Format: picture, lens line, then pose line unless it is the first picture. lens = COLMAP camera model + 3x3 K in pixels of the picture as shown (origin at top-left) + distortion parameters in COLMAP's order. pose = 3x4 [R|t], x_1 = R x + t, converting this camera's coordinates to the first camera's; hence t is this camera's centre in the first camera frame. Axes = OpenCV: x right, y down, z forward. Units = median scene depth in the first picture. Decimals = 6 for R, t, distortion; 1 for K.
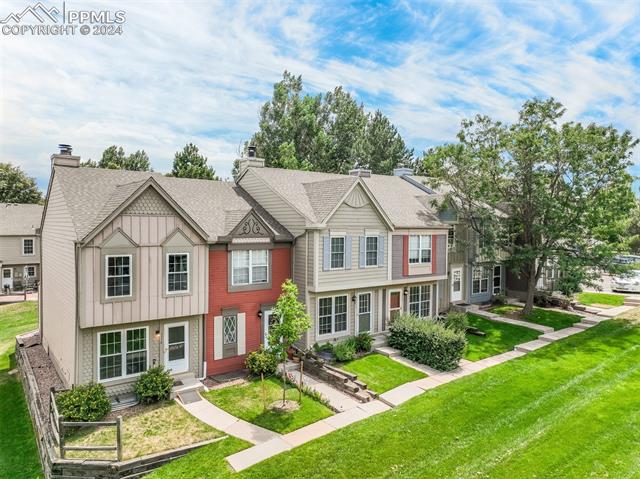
lens RADIAL K [[456.5, 0, 321.2], [0, 456.5, 239.2], [0, 0, 1]] dist [0.001989, 0.003745]
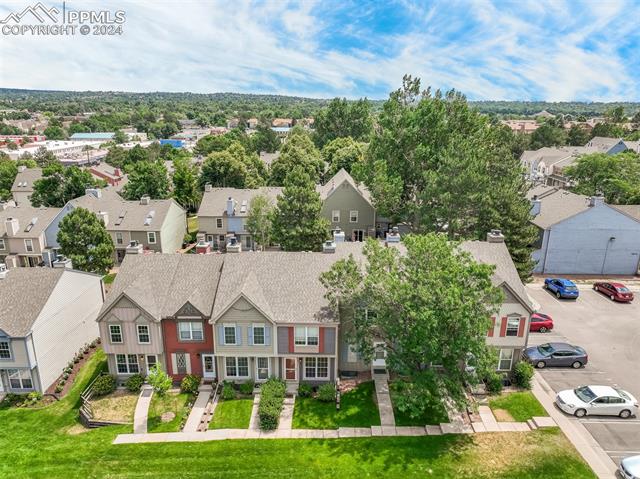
lens RADIAL K [[456.5, 0, 321.2], [0, 456.5, 239.2], [0, 0, 1]] dist [0.001989, 0.003745]
pose [[0.793703, 0.170201, -0.584010, 1.211553], [-0.019445, 0.966668, 0.255293, -0.739299], [0.607995, -0.191271, 0.770557, 0.015649]]
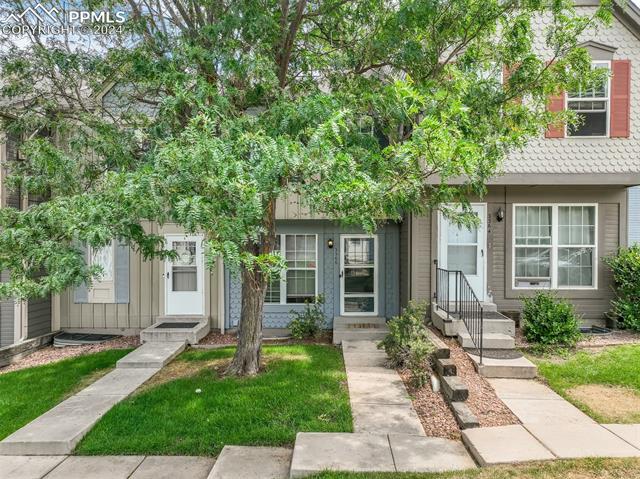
lens RADIAL K [[456.5, 0, 321.2], [0, 456.5, 239.2], [0, 0, 1]] dist [0.001989, 0.003745]
pose [[0.789584, -0.010286, -0.613556, 0.933750], [-0.018955, 0.998974, -0.041141, 0.116748], [0.613349, 0.044114, 0.788579, 1.079564]]
